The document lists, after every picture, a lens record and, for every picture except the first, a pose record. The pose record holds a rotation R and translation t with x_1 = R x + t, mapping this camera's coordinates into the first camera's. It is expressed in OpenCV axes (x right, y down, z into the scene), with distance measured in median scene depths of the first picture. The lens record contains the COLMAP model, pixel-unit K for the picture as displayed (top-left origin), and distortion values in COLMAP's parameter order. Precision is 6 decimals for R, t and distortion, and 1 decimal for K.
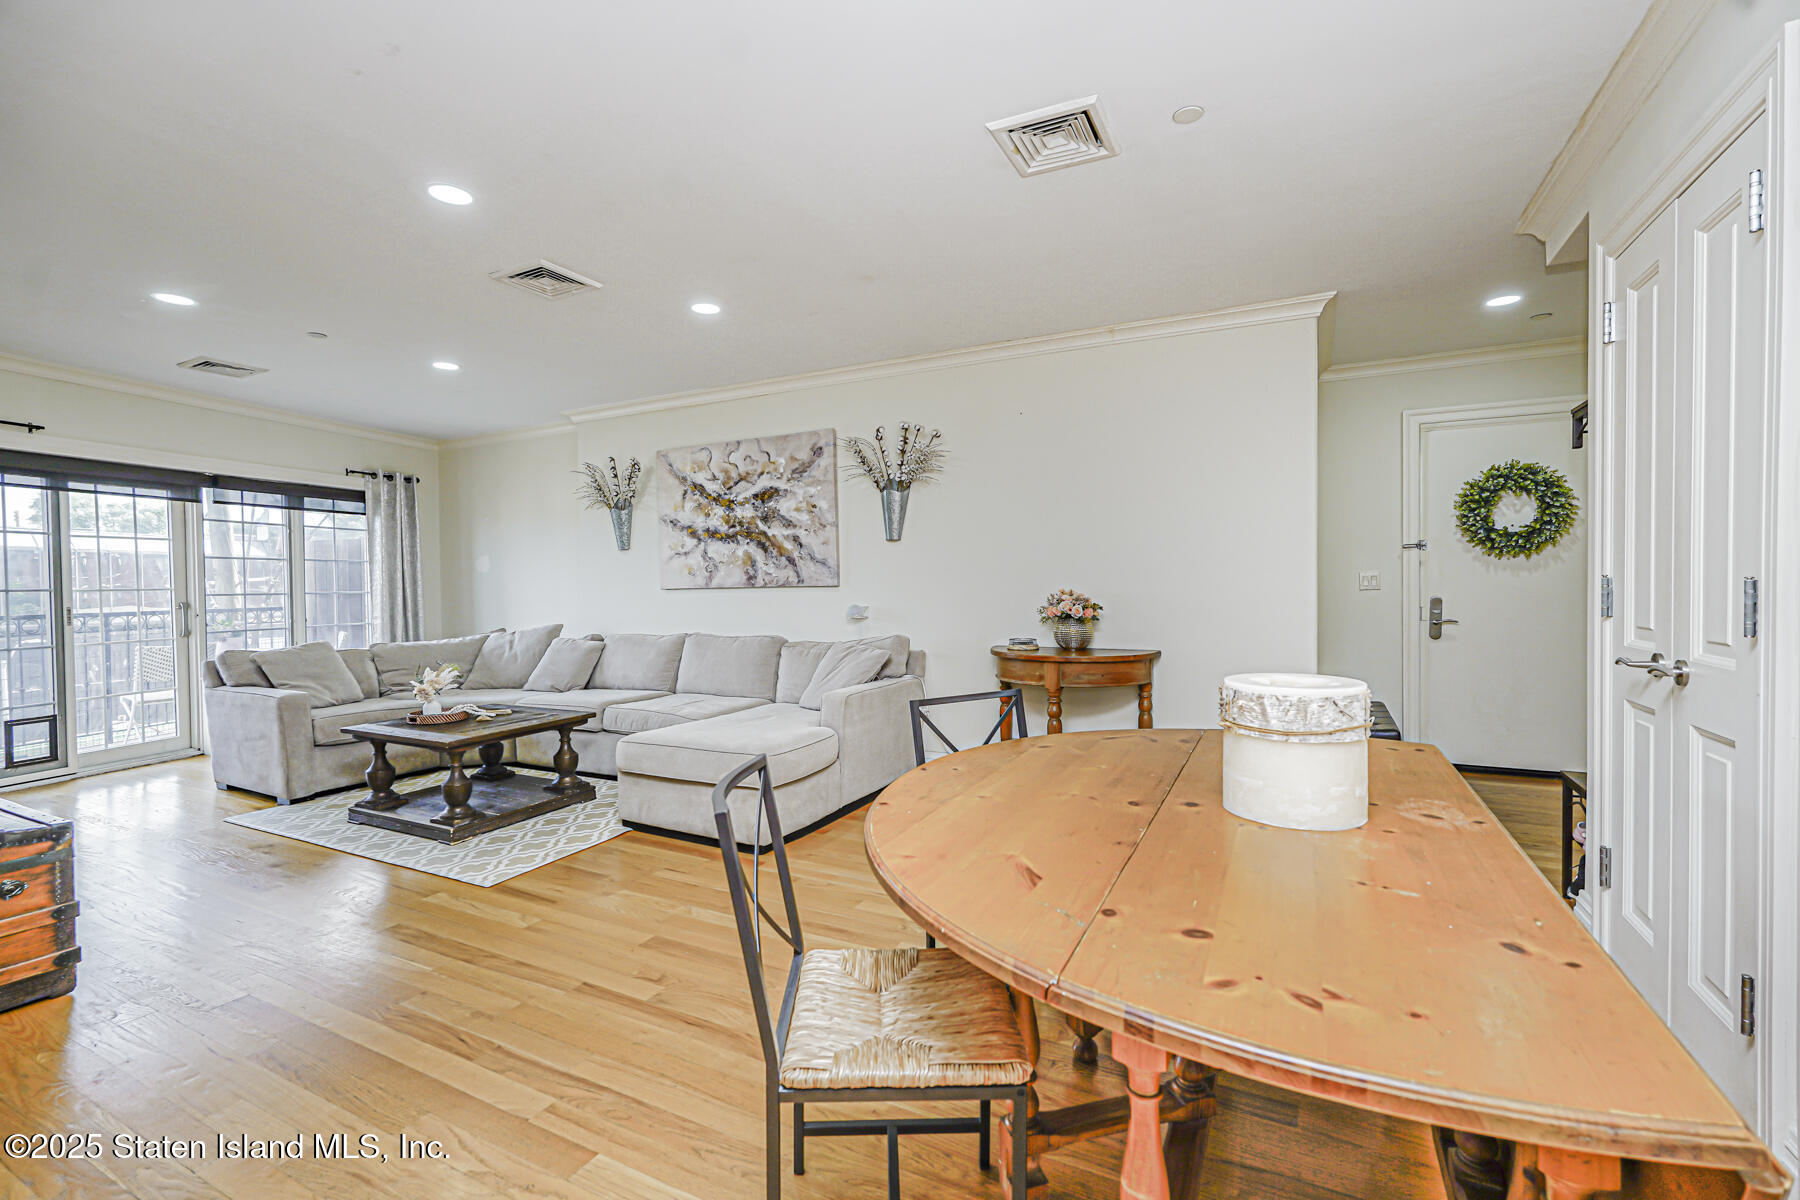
lens RADIAL K [[793.1, 0, 902.4], [0, 793.1, 600.2], [0, 0, 1]] dist [-0.019098, 0.011084]
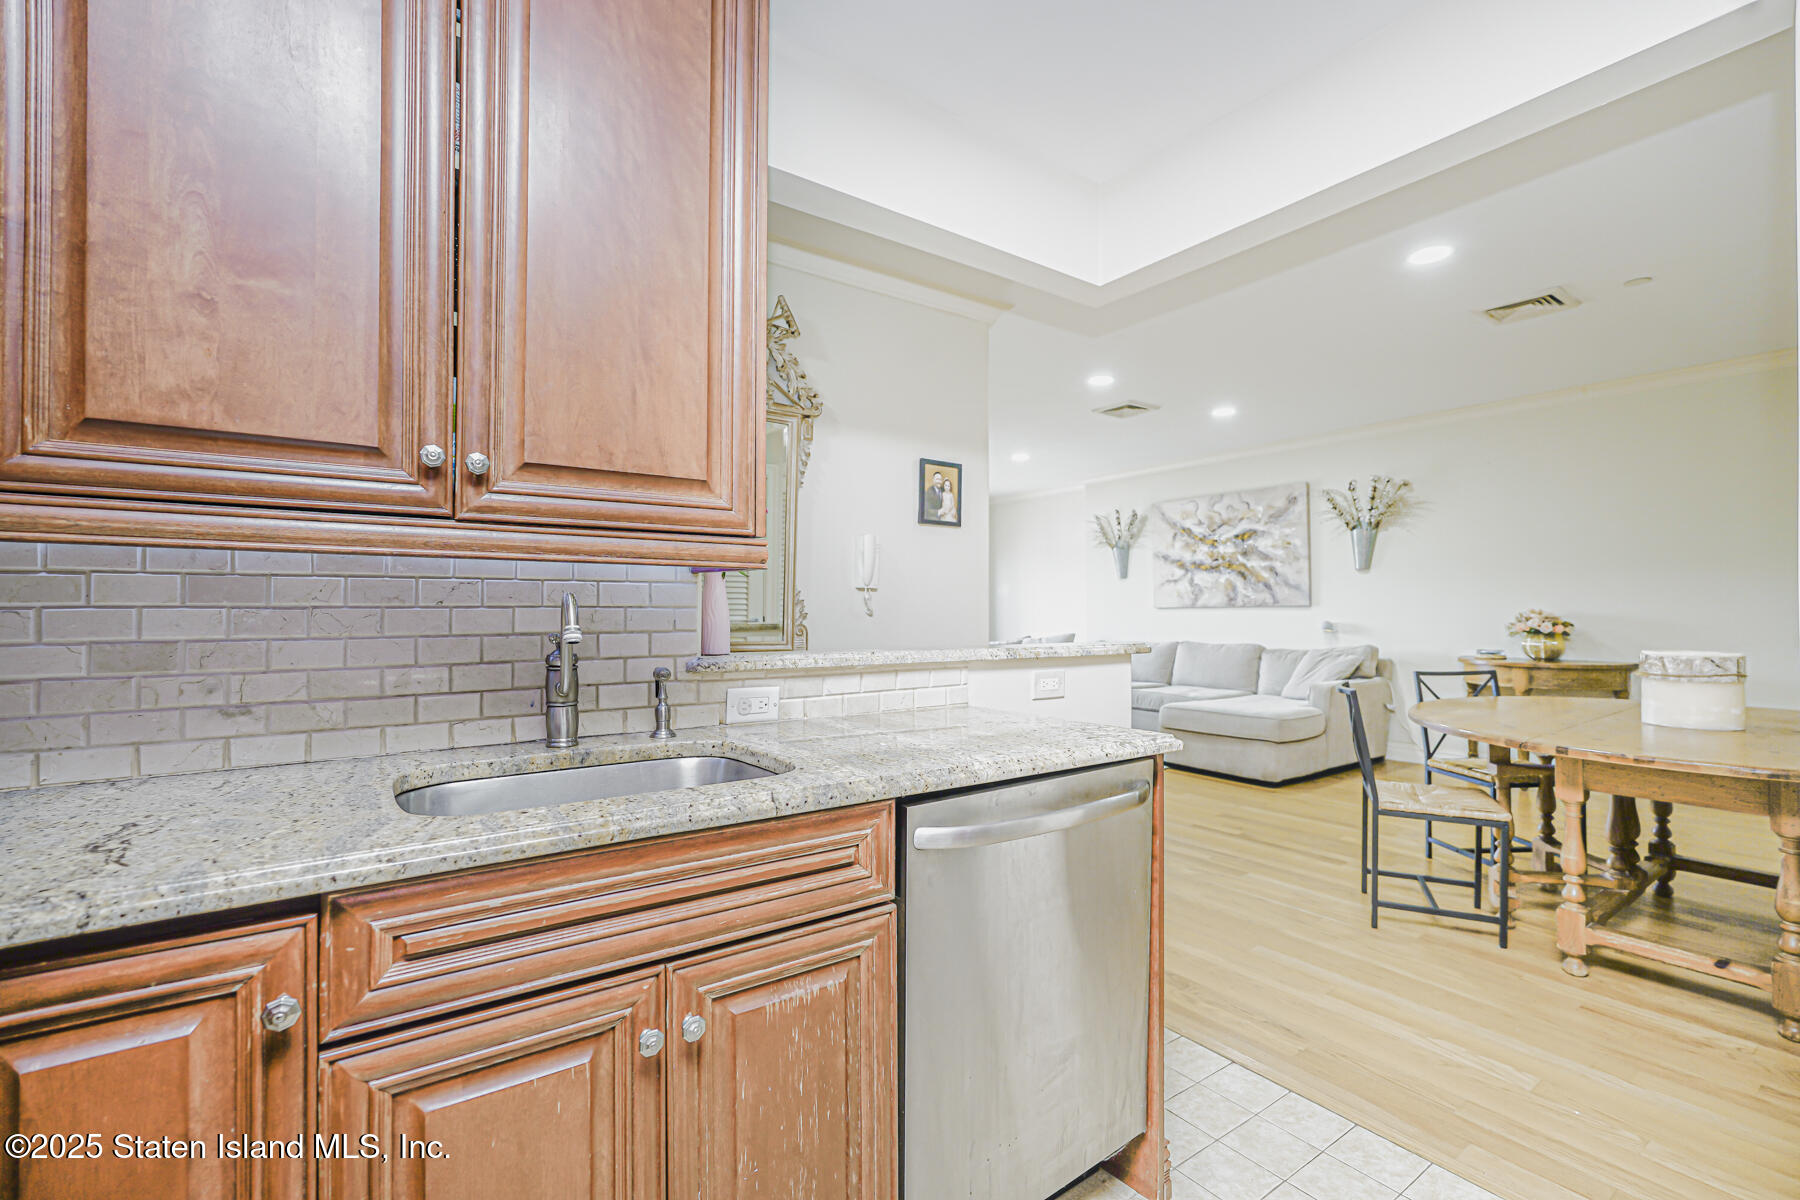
lens RADIAL K [[793.1, 0, 902.4], [0, 793.1, 600.2], [0, 0, 1]] dist [-0.019098, 0.011084]
pose [[0.887947, 0.004624, -0.459922, -0.077155], [-0.019755, 0.999410, -0.028093, 0.020154], [0.459521, 0.034031, 0.887515, -0.399248]]
